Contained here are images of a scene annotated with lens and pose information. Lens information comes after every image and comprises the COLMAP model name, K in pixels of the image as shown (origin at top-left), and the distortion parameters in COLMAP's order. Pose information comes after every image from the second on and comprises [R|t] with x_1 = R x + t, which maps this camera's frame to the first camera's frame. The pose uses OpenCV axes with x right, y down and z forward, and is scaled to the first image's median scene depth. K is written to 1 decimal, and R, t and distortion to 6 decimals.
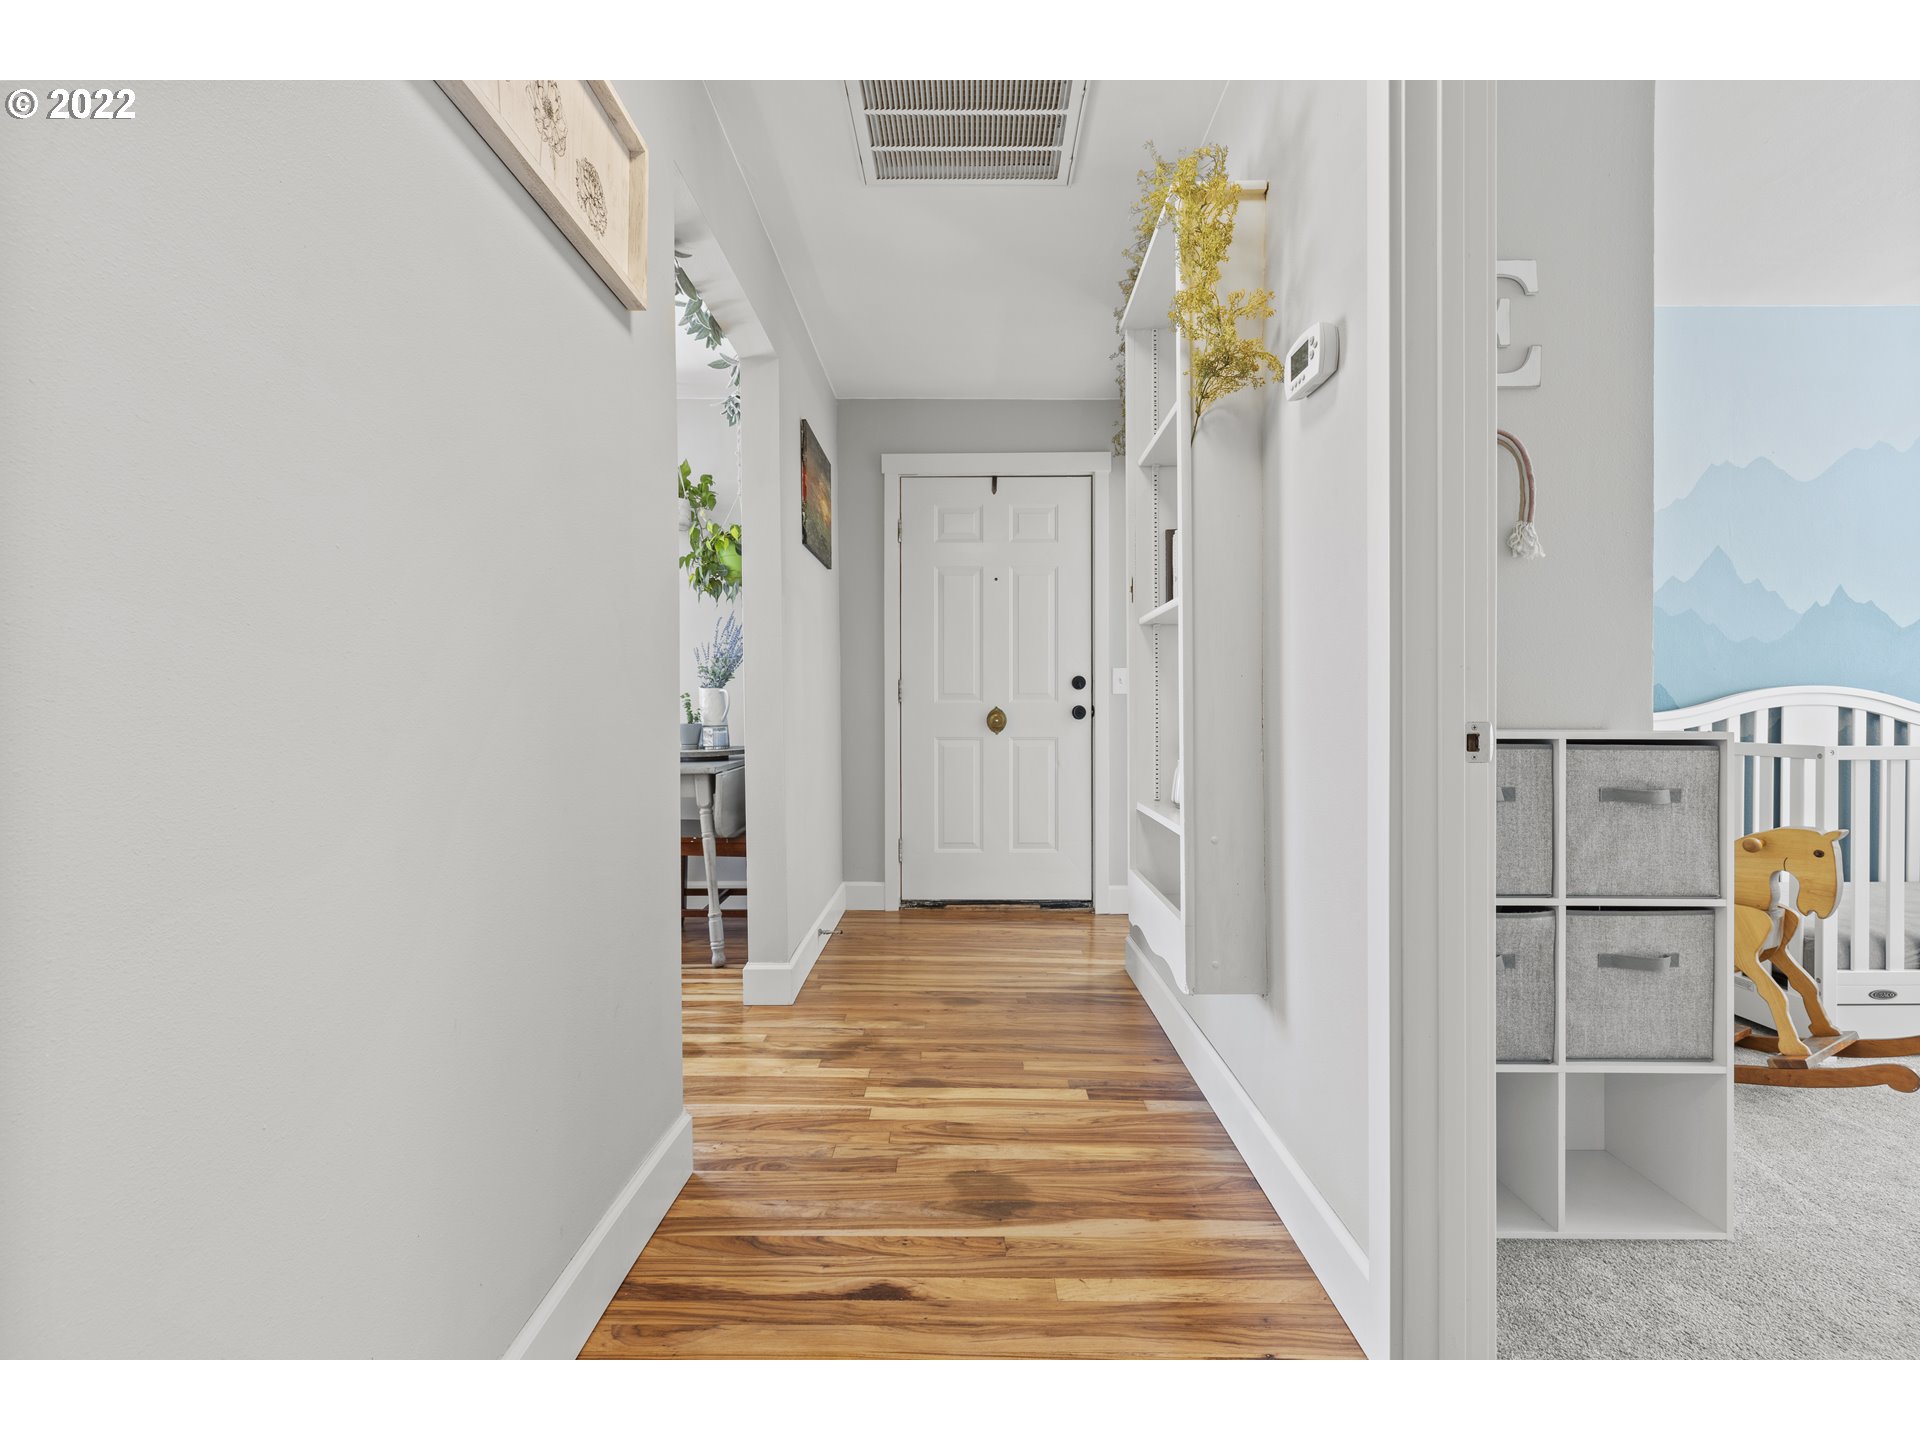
lens RADIAL K [[866.9, 0, 960.0], [0, 866.9, 720.0], [0, 0, 1]] dist [0.001526, -0.000267]
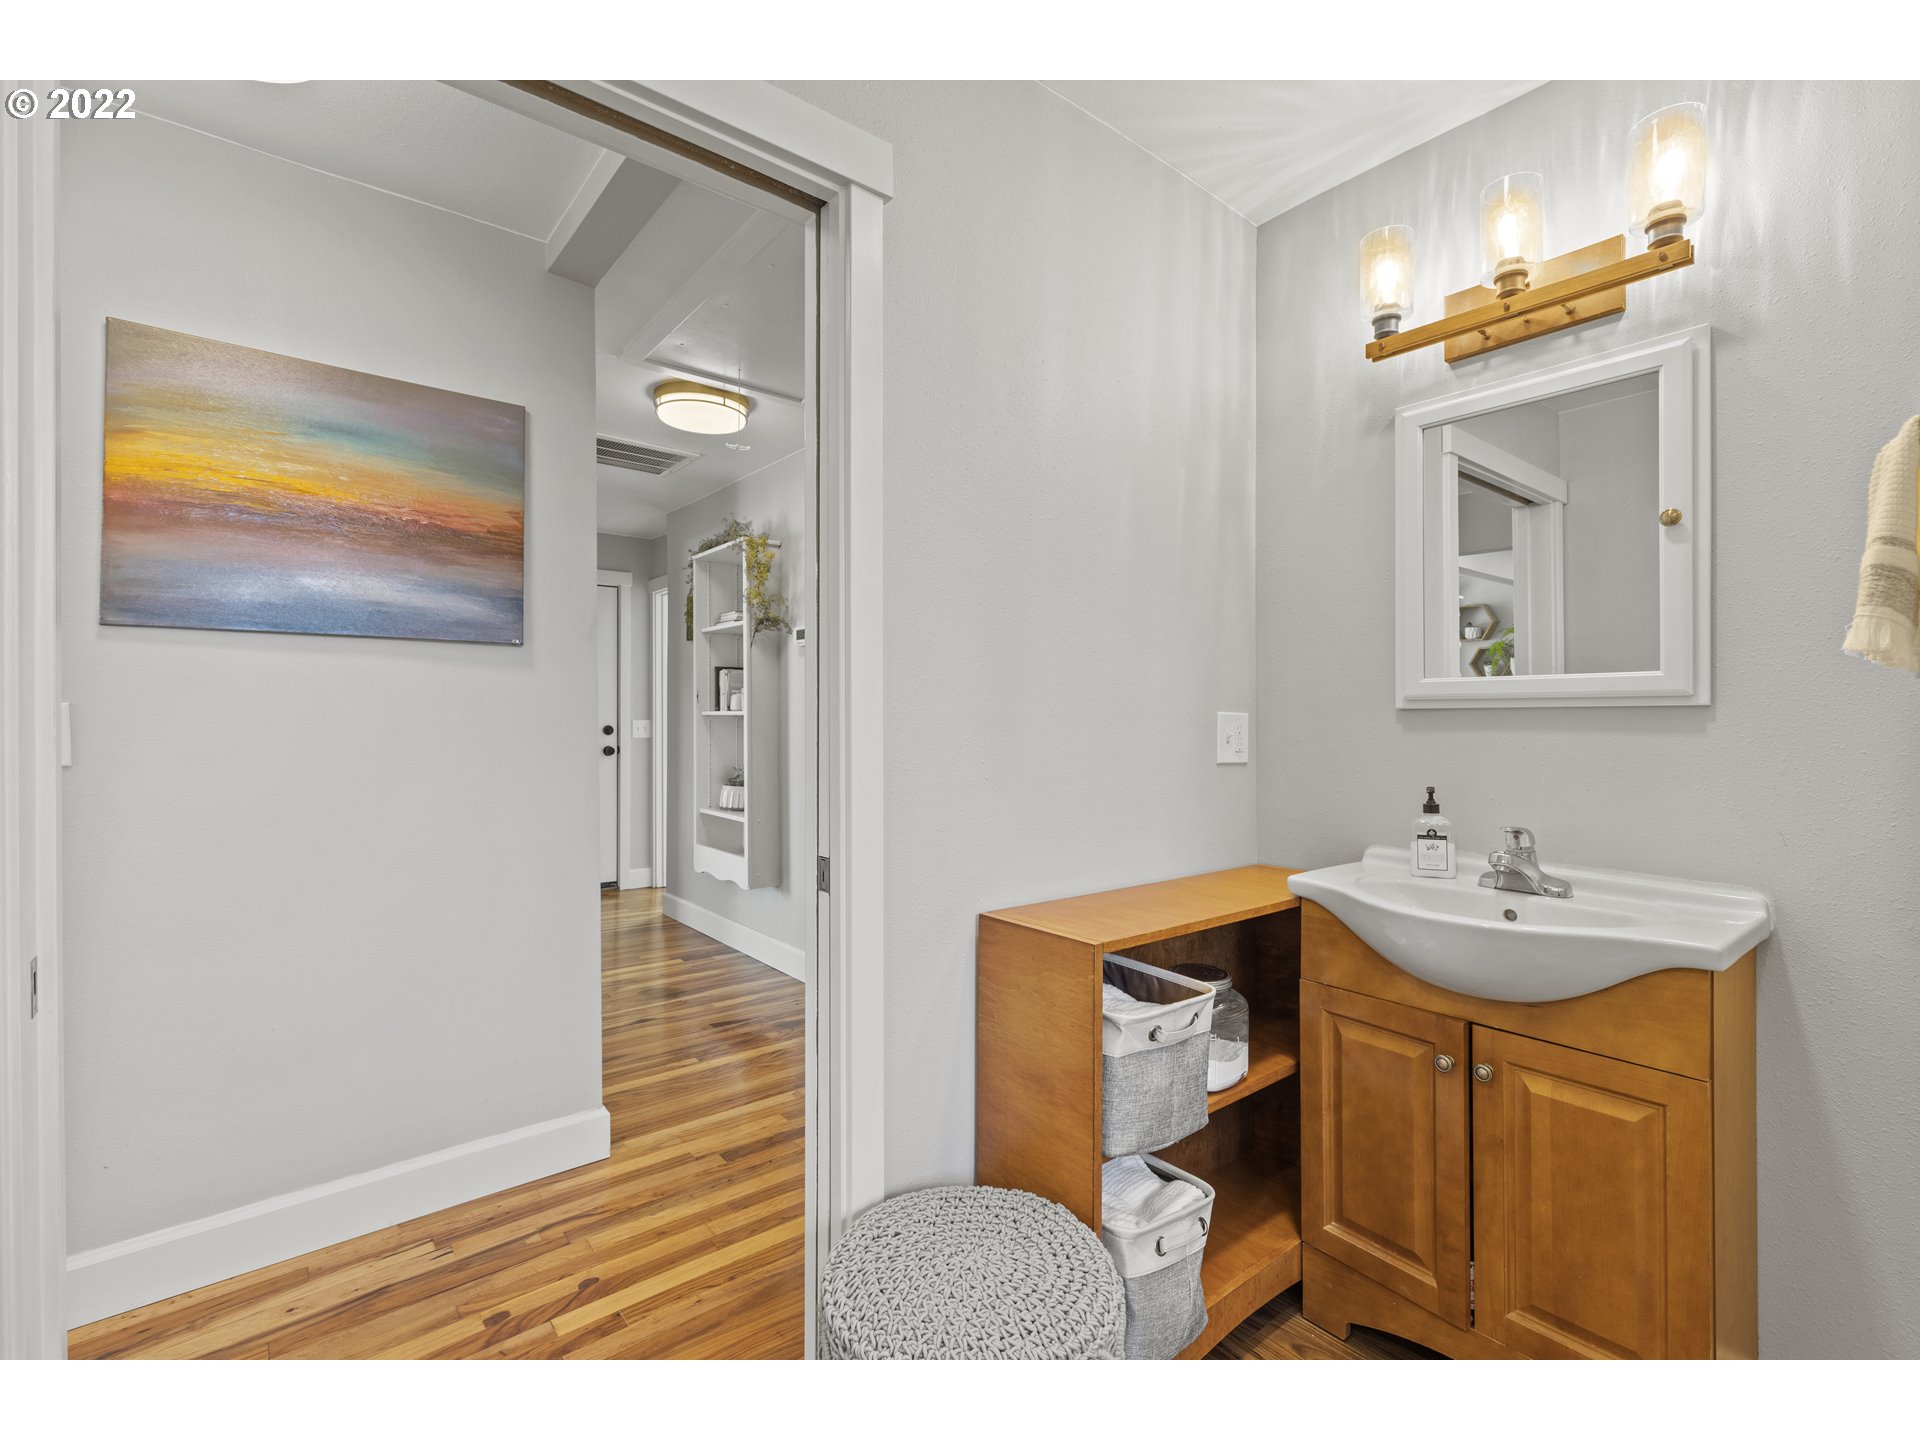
lens RADIAL K [[866.9, 0, 960.0], [0, 866.9, 720.0], [0, 0, 1]] dist [0.001526, -0.000267]
pose [[0.774701, 0.004497, 0.632312, -0.727593], [0.001340, 0.999961, -0.008753, -0.106077], [-0.632327, 0.007628, 0.774664, -1.090978]]
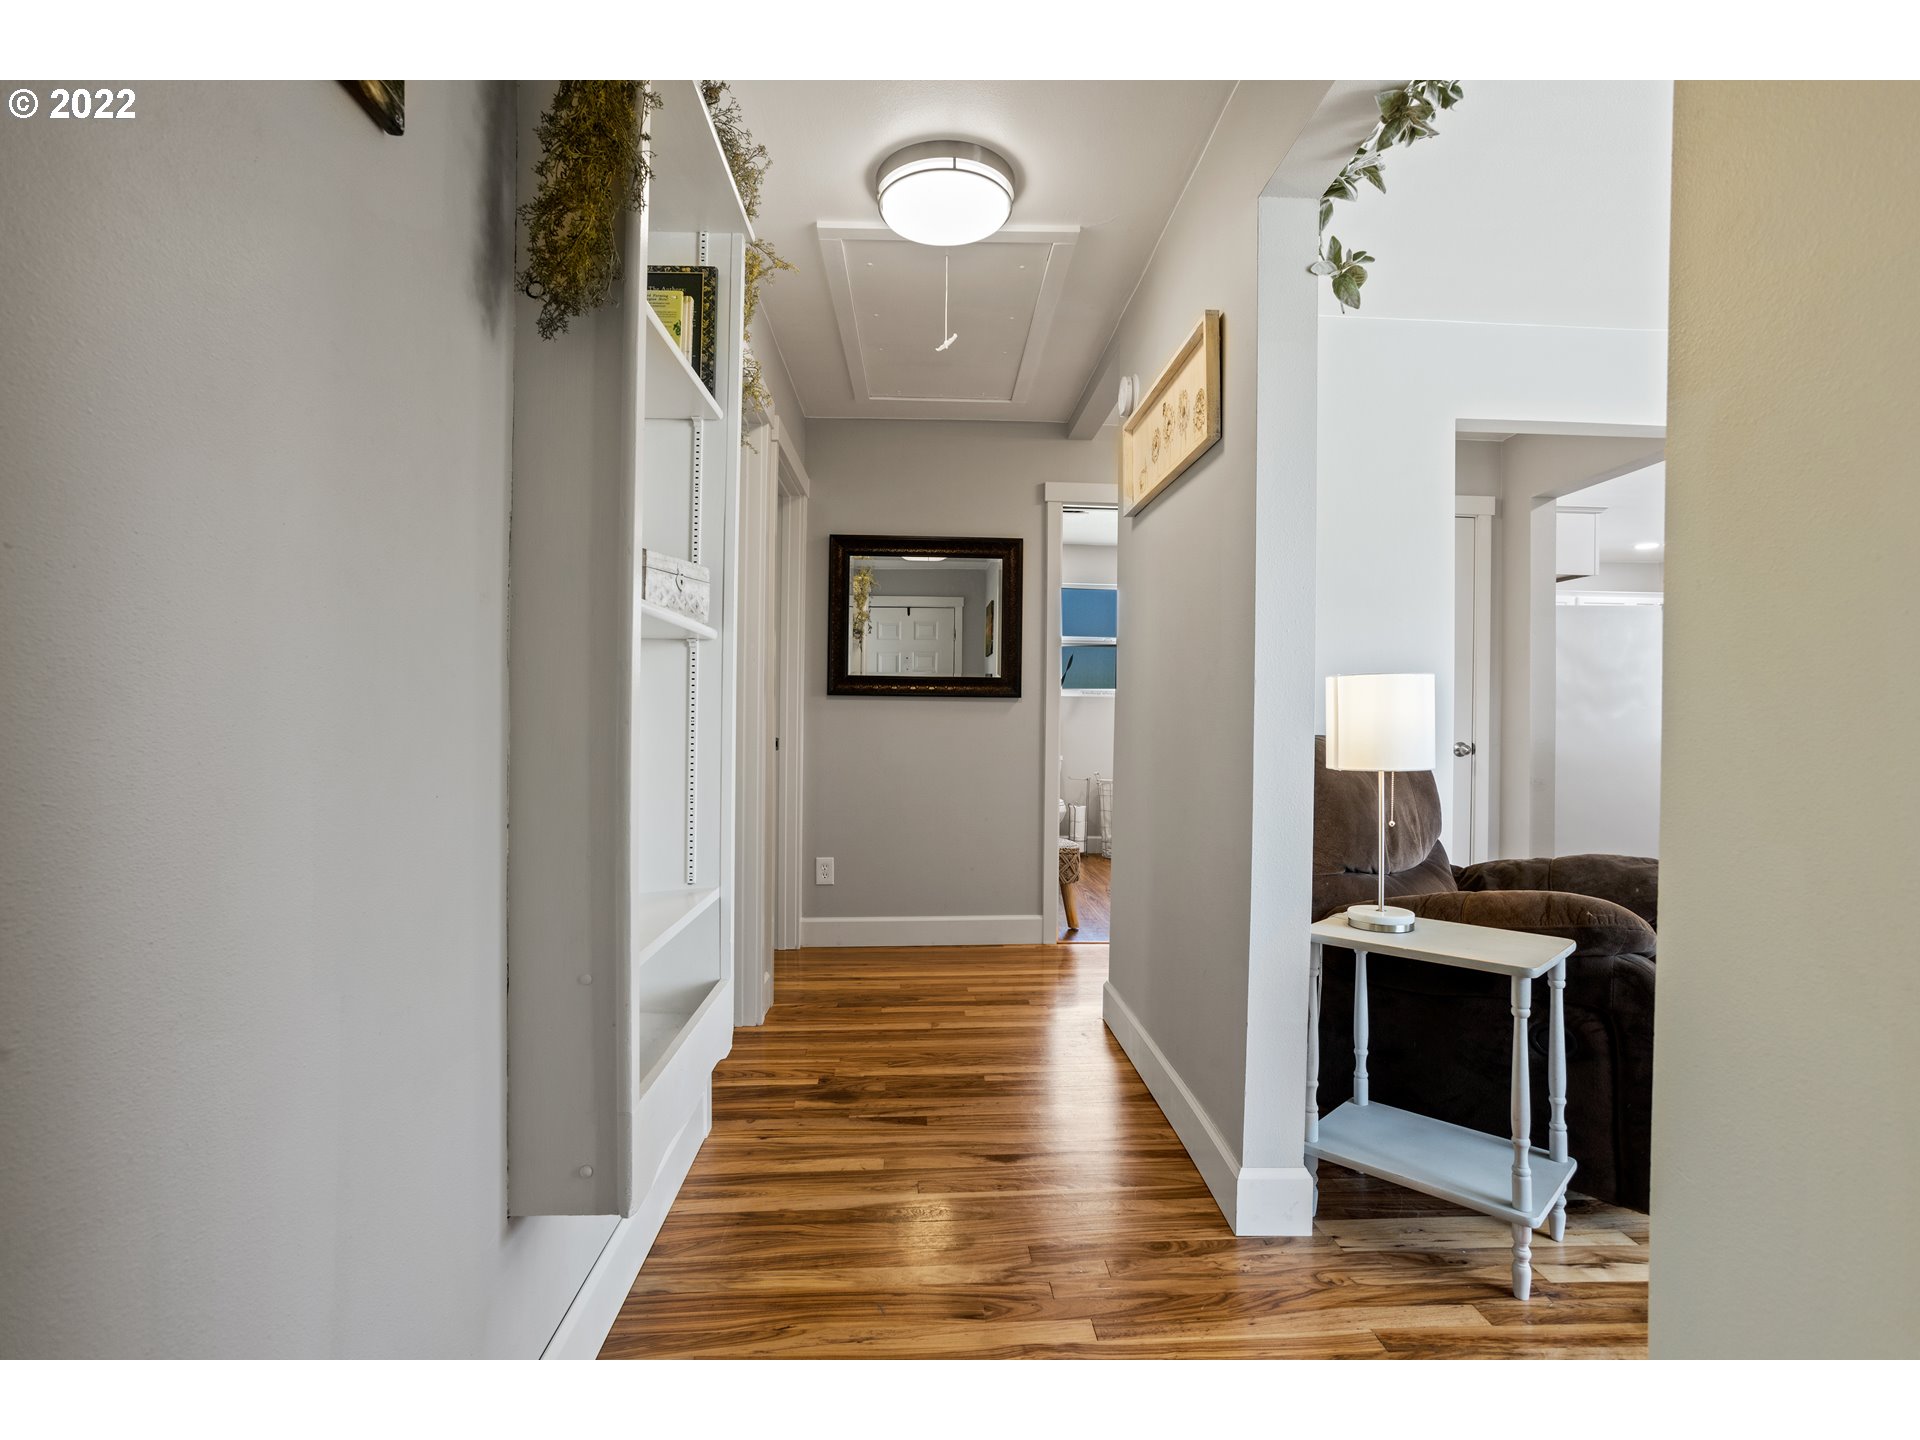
lens RADIAL K [[961.1, 0, 966.6], [0, 961.1, 705.4], [0, 0, 1]] dist [-0.055107, 0.059478]
pose [[-0.998024, -0.004833, -0.062651, 0.061508], [-0.005201, 0.999970, 0.005711, -0.077147], [0.062621, 0.006026, -0.998019, 2.034975]]
